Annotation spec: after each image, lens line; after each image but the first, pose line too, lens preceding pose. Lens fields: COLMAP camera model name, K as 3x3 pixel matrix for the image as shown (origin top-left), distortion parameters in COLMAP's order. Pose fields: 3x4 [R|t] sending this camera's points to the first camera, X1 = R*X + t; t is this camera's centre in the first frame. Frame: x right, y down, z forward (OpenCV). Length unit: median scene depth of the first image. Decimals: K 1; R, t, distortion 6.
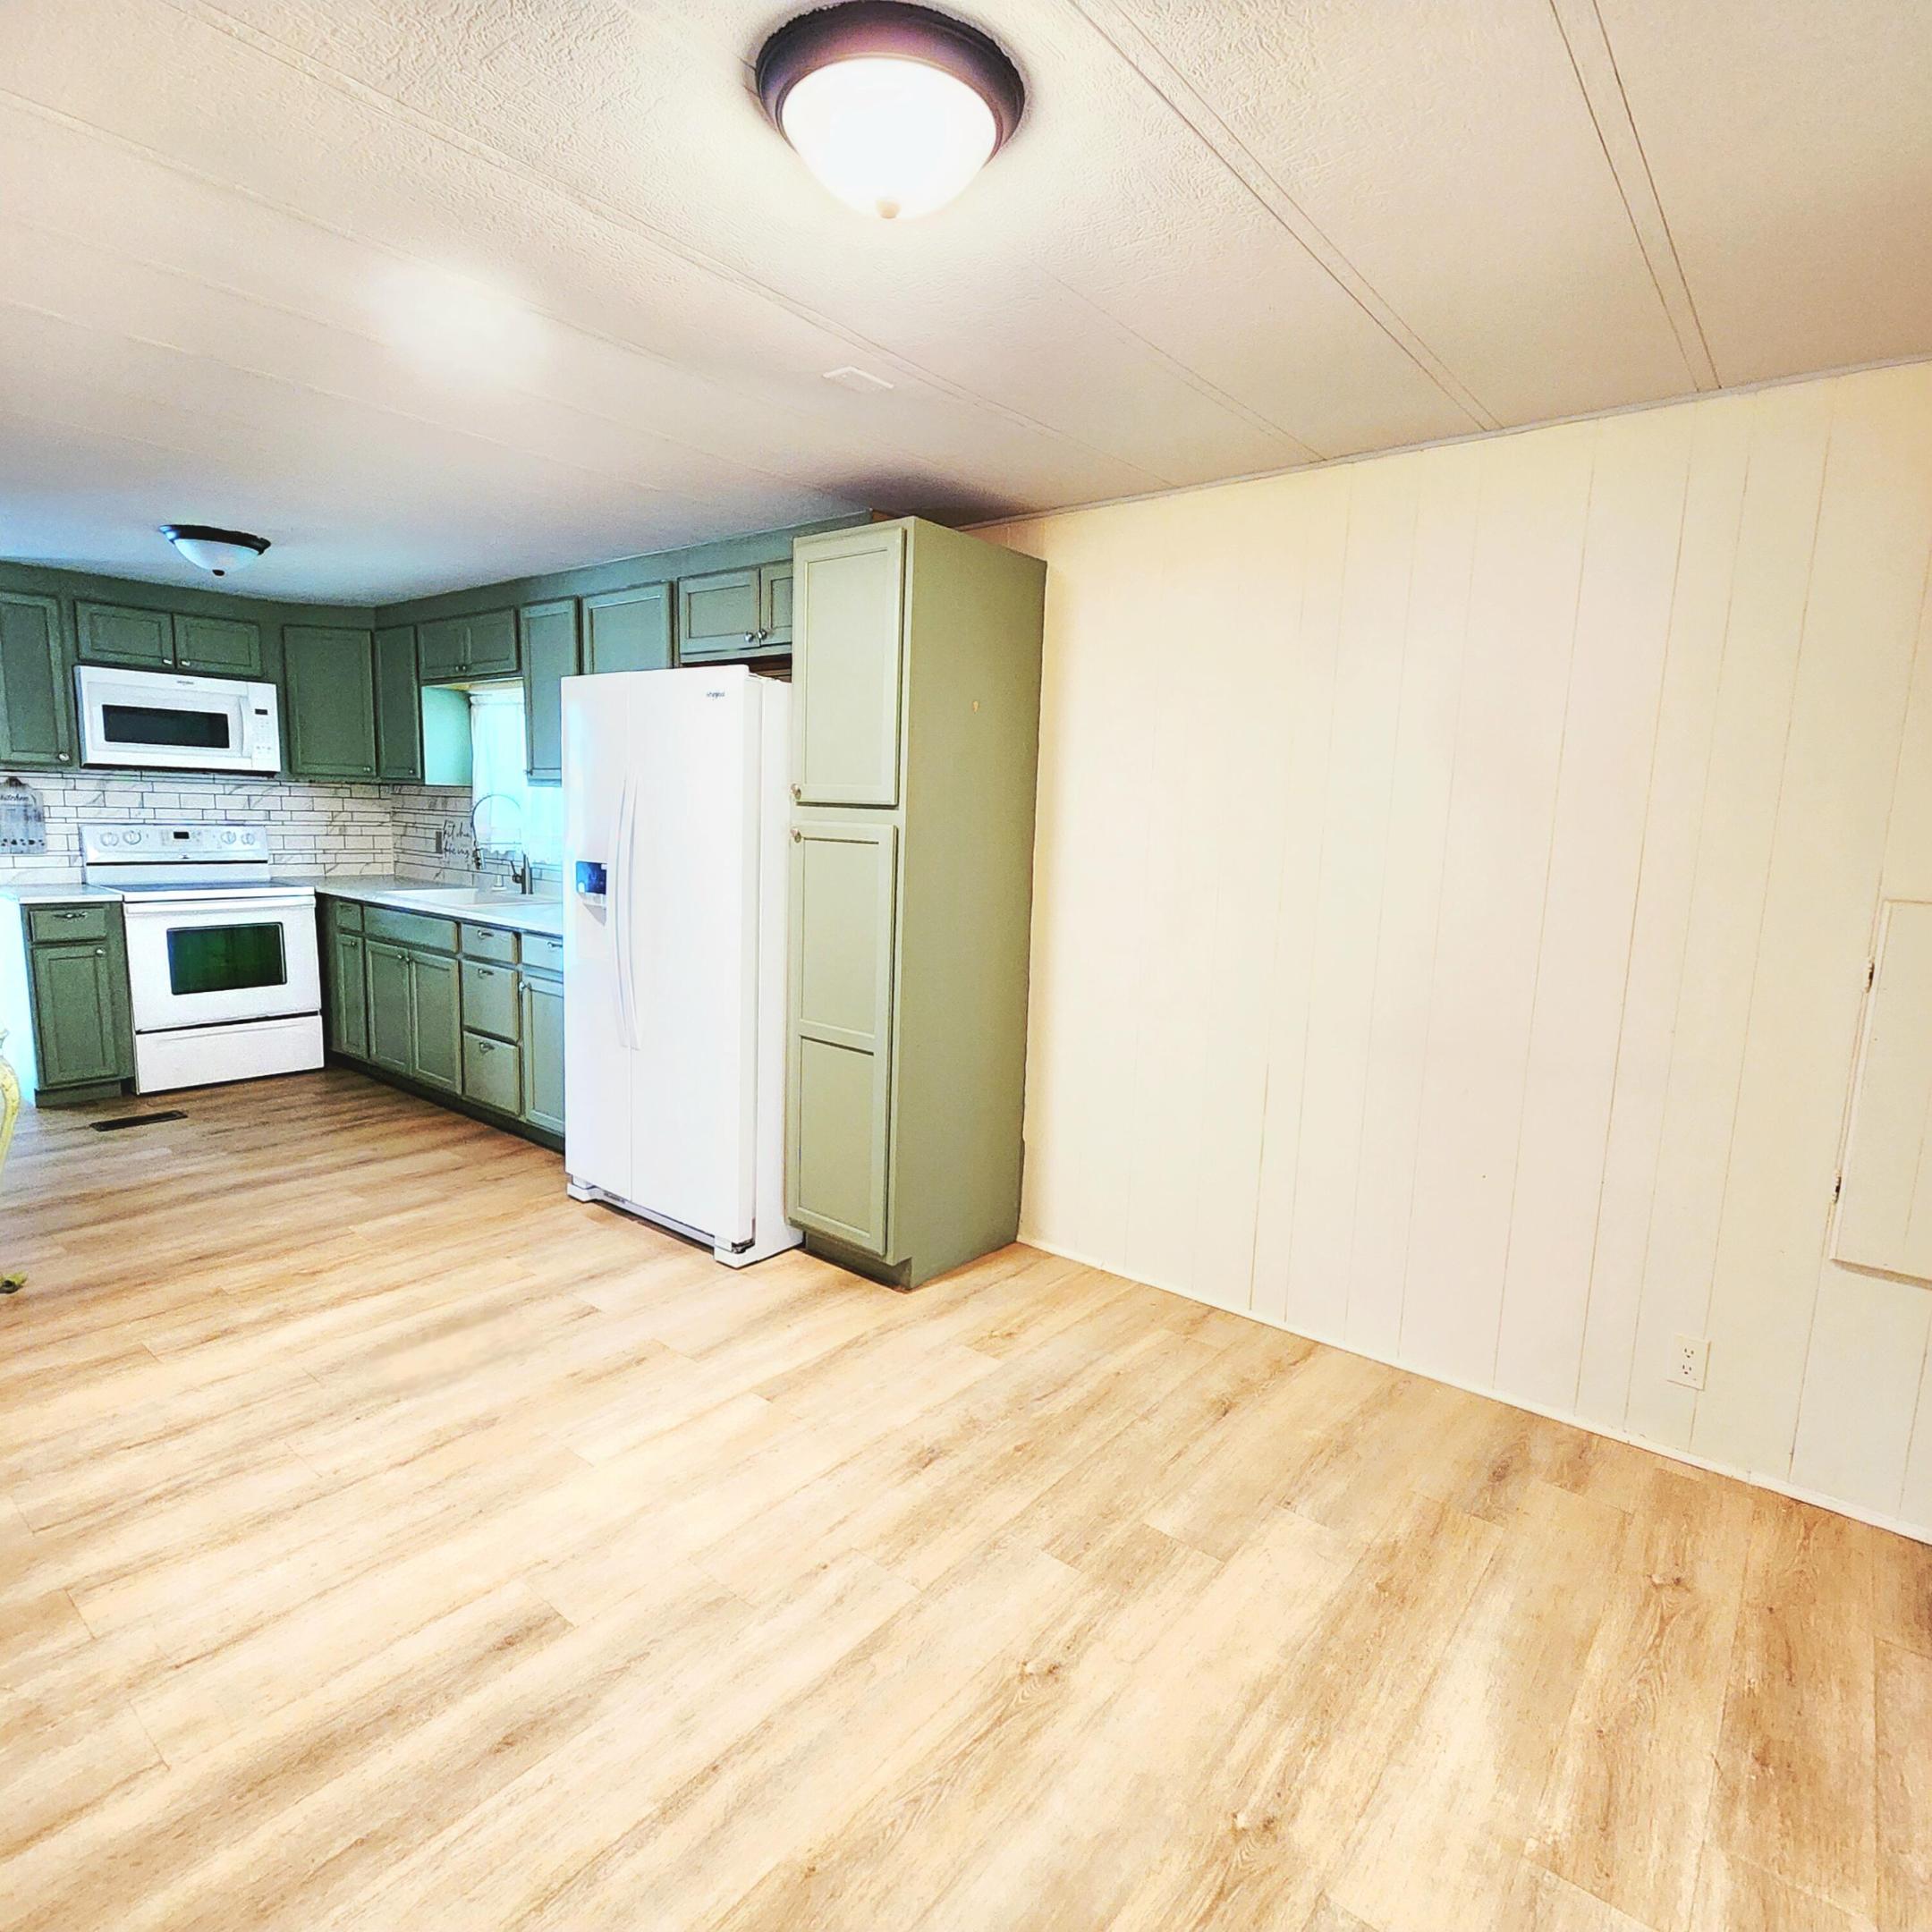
lens RADIAL K [[1082.0, 0, 940.7], [0, 1082.0, 957.7], [0, 0, 1]] dist [0.005415, -0.003058]
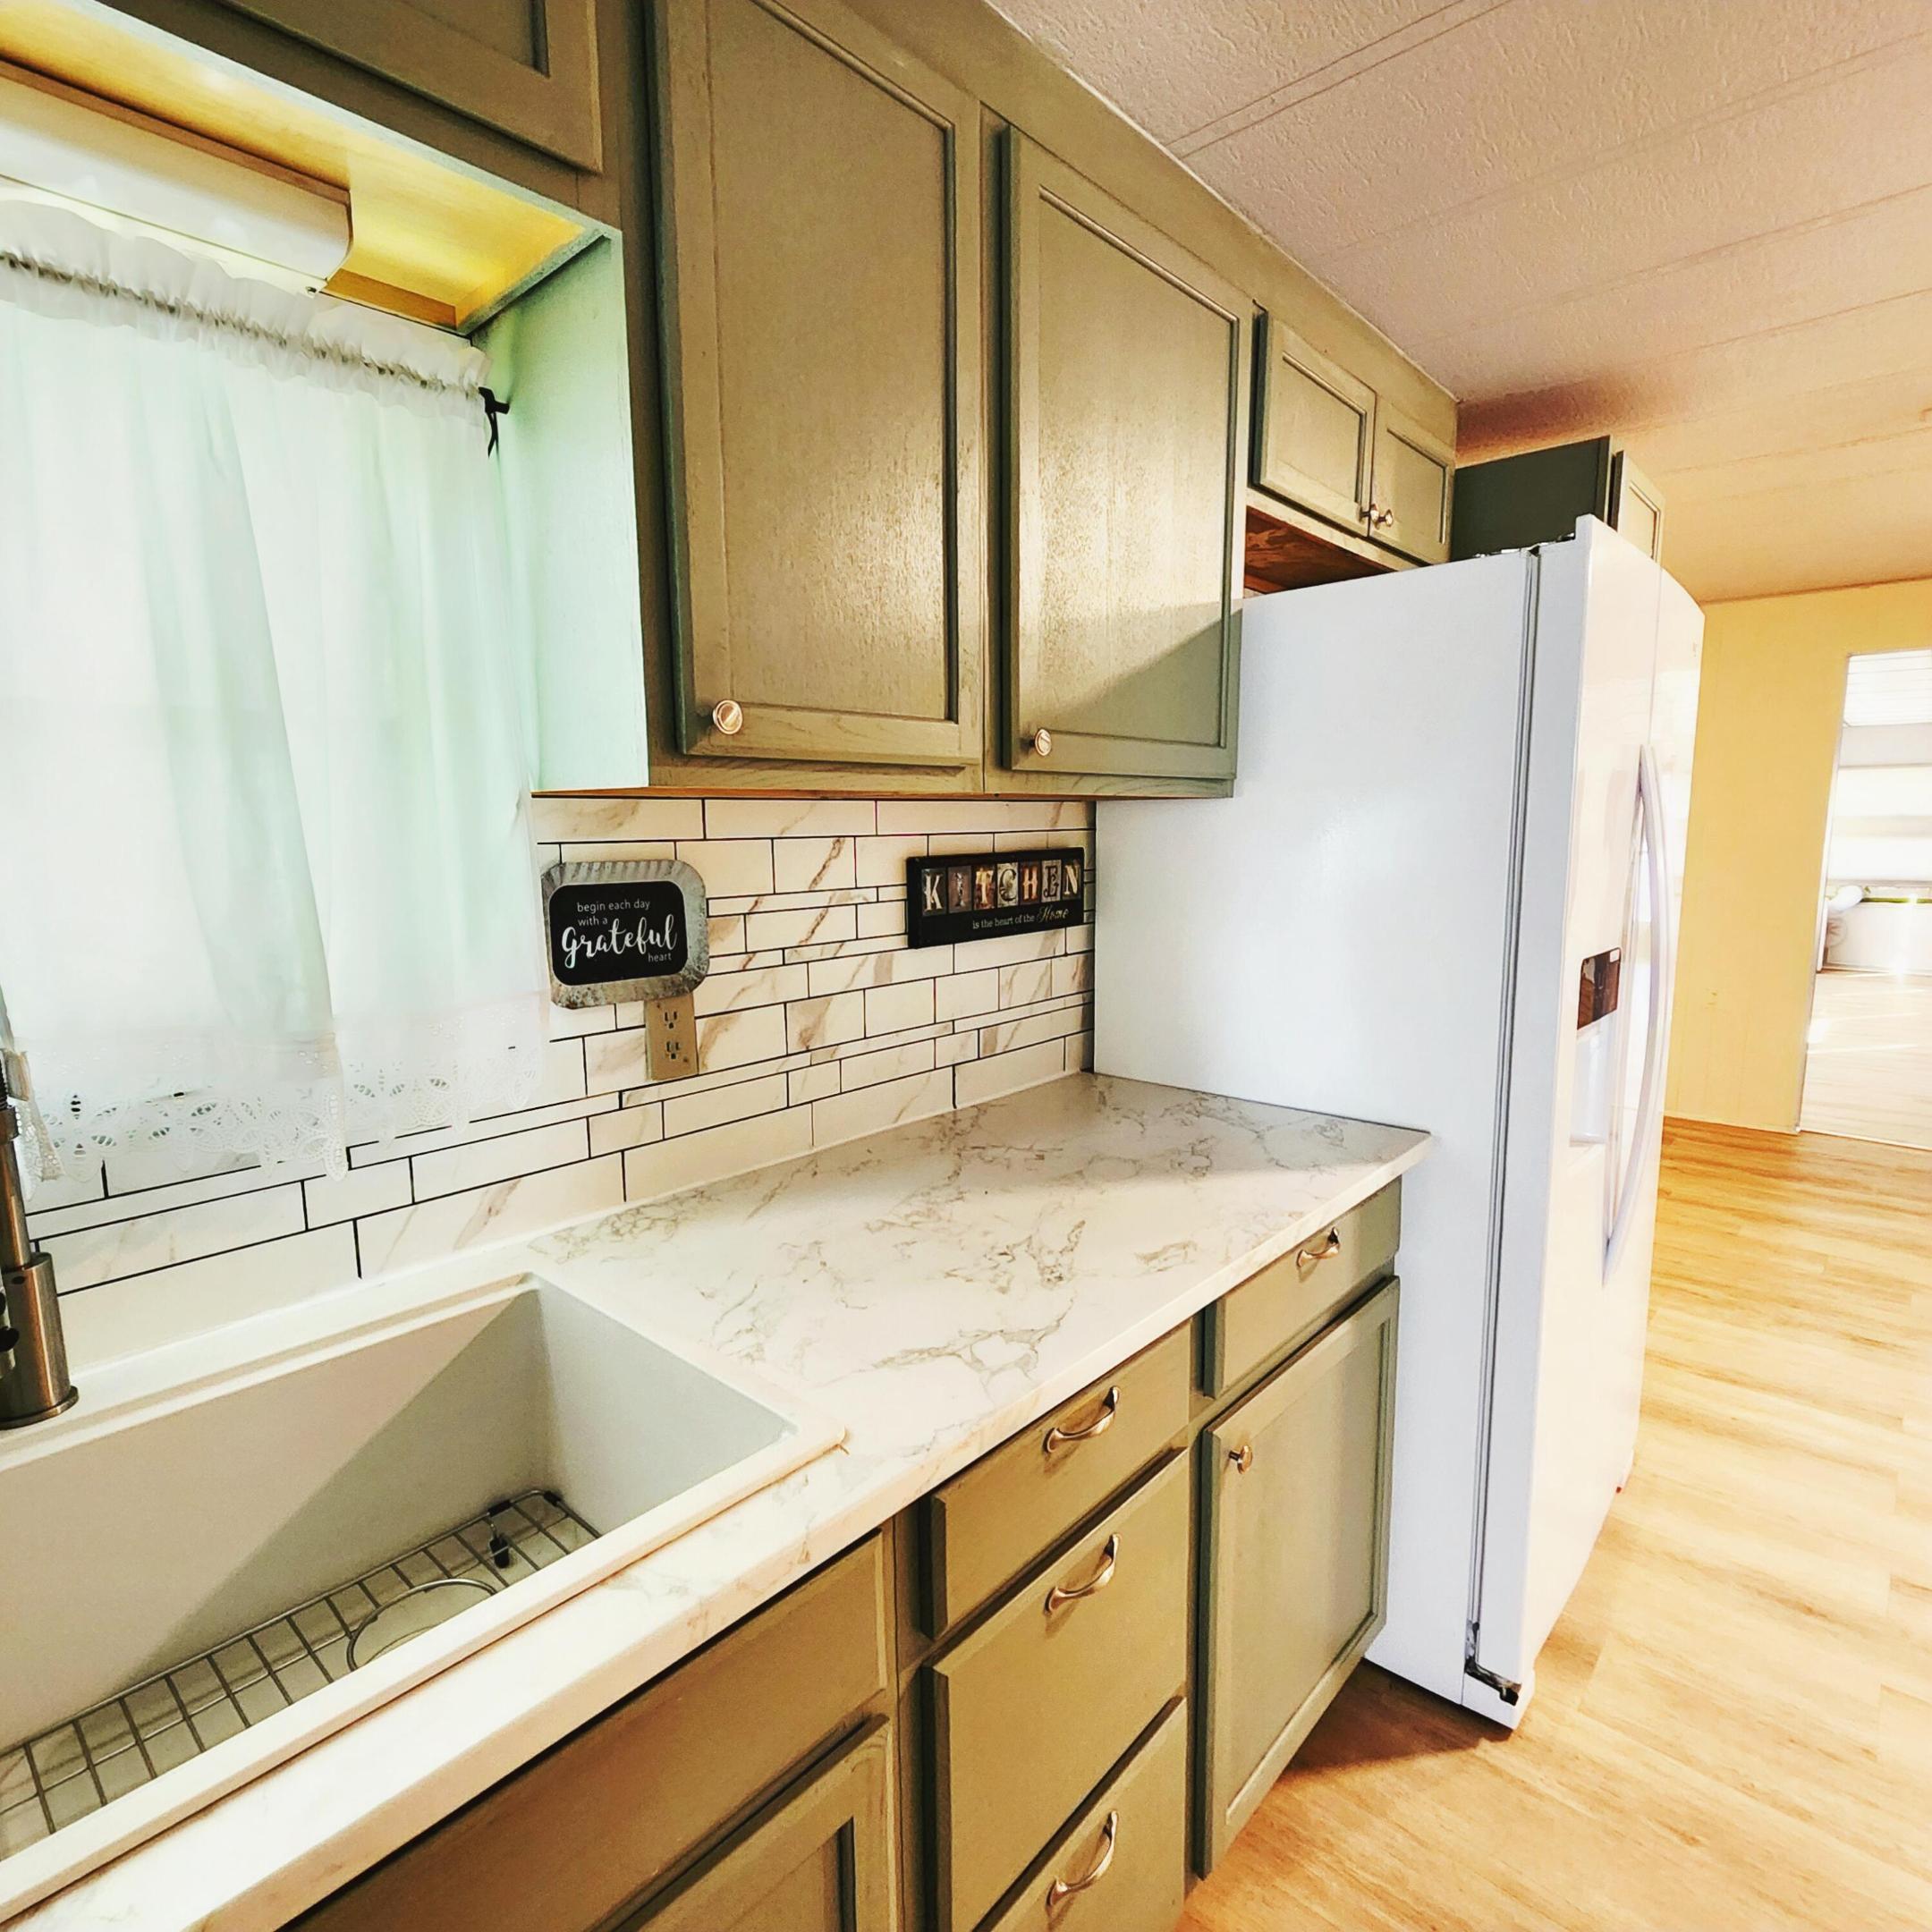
lens RADIAL K [[1082.0, 0, 954.6], [0, 1082.0, 973.1], [0, 0, 1]] dist [0.005415, -0.003058]
pose [[0.047843, -0.170244, 0.984240, -0.575965], [0.155398, 0.974639, 0.161030, -0.143020], [-0.986693, 0.145245, 0.073086, 0.901415]]
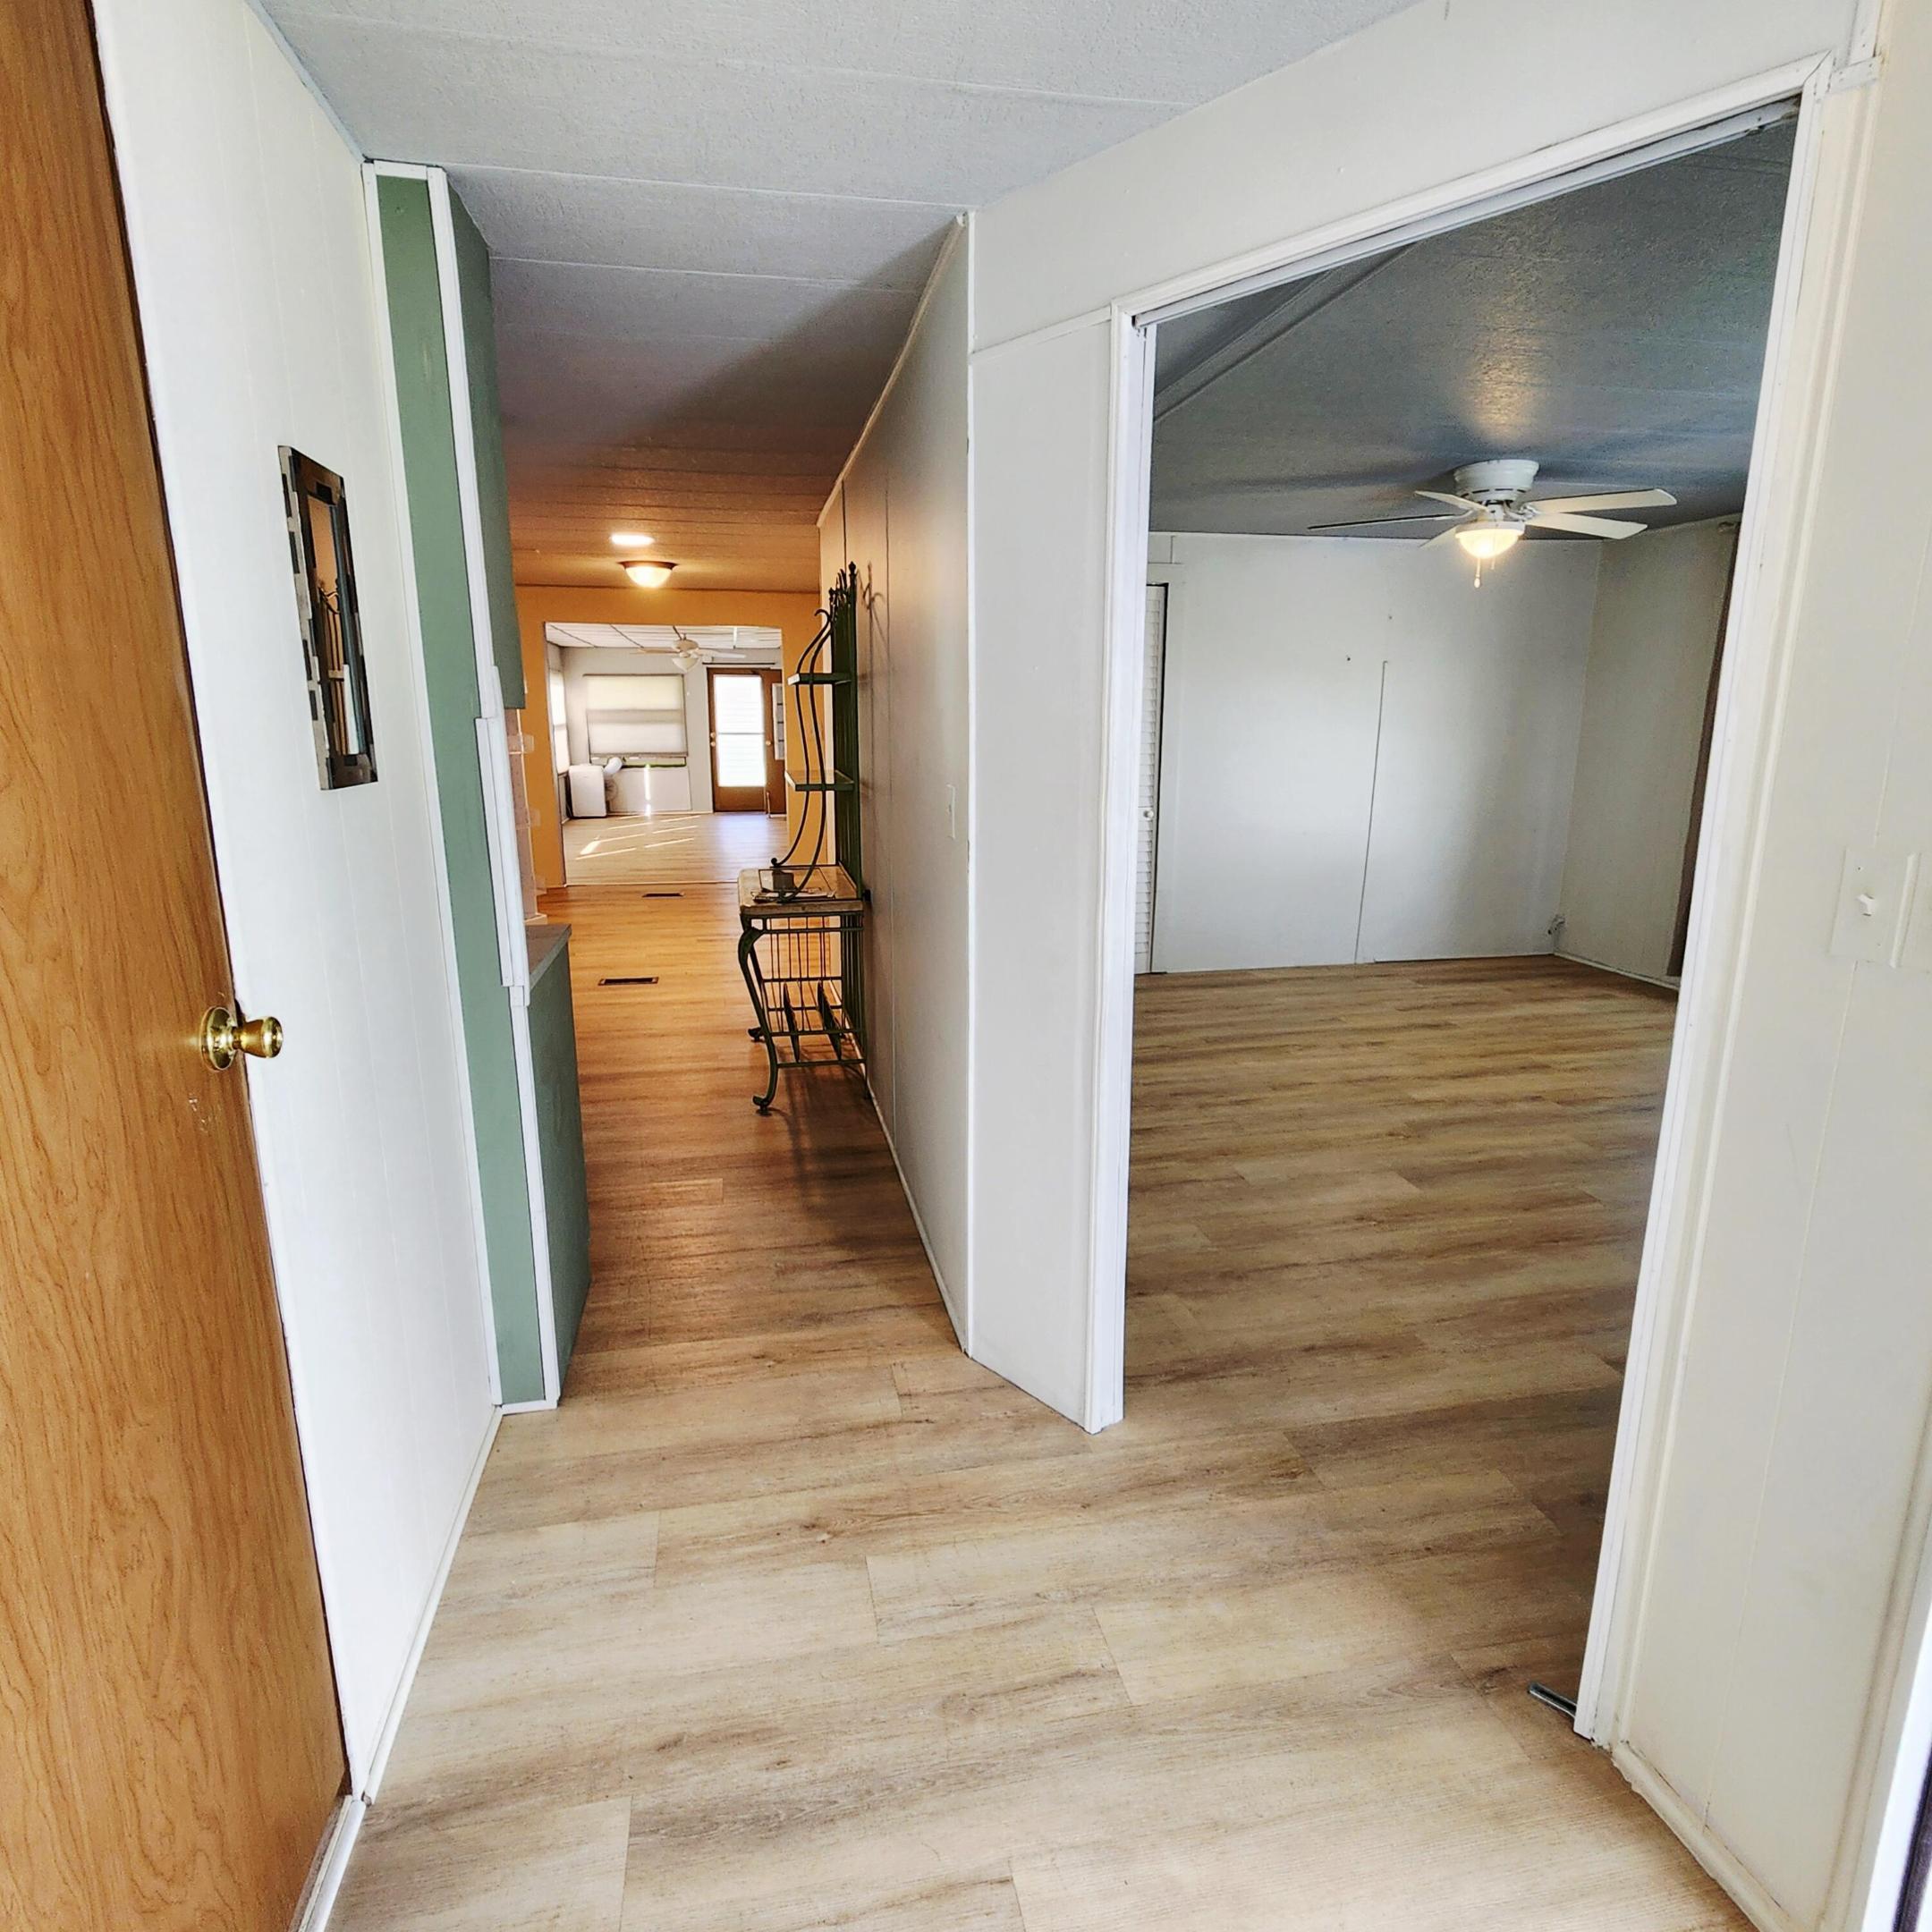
lens RADIAL K [[1145.3, 0, 976.4], [0, 1145.3, 1032.3], [0, 0, 1]] dist [0.003472, -0.003530]
pose [[-0.774781, -0.207099, 0.597348, -1.318888], [0.063027, 0.914820, 0.398913, -0.224609], [-0.629081, 0.346719, -0.695732, 1.225232]]
